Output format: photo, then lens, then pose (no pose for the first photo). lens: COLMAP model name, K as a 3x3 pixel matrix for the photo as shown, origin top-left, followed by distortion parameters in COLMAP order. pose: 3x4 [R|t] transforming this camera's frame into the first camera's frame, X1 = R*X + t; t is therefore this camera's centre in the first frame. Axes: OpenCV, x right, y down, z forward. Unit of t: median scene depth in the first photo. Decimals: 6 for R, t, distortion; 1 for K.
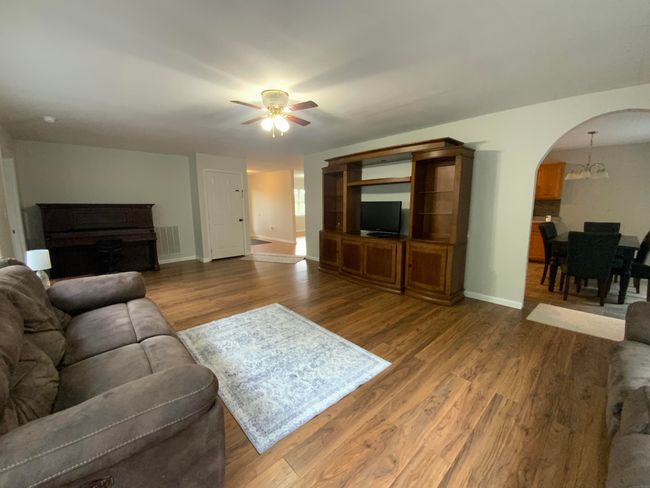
lens RADIAL K [[266.5, 0, 325.0], [0, 266.5, 244.0], [0, 0, 1]] dist [0.014542, -0.000076]
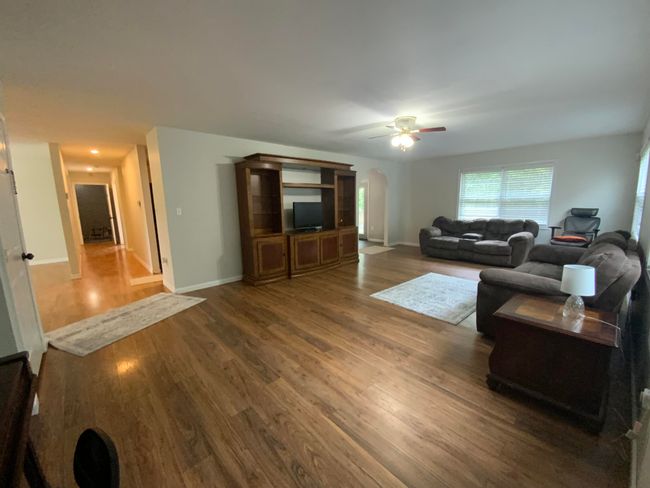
lens RADIAL K [[266.5, 0, 325.0], [0, 266.5, 244.0], [0, 0, 1]] dist [0.014542, -0.000076]
pose [[-0.000636, -0.151485, 0.988459, -1.368634], [0.168377, 0.974331, 0.149428, -0.193737], [-0.985722, 0.166529, 0.024887, 1.263203]]
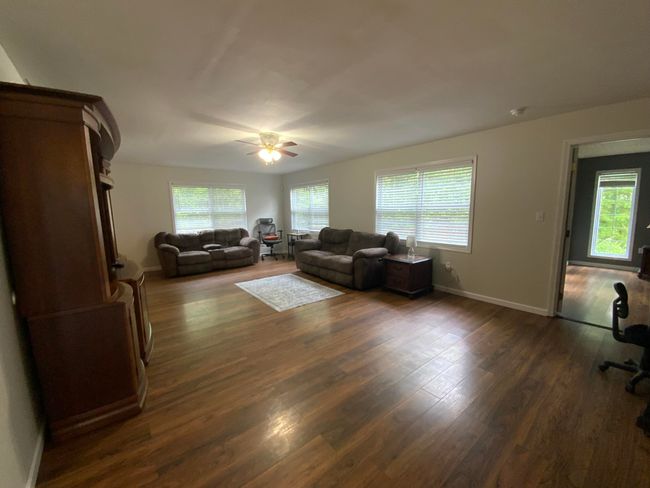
lens RADIAL K [[262.3, 0, 325.0], [0, 262.3, 244.0], [0, 0, 1]] dist [0.000300, -0.000310]
pose [[-0.996886, 0.016755, 0.077061, -0.495283], [0.038143, 0.957707, 0.285206, -0.344394], [-0.069023, 0.287257, -0.955363, 2.115611]]
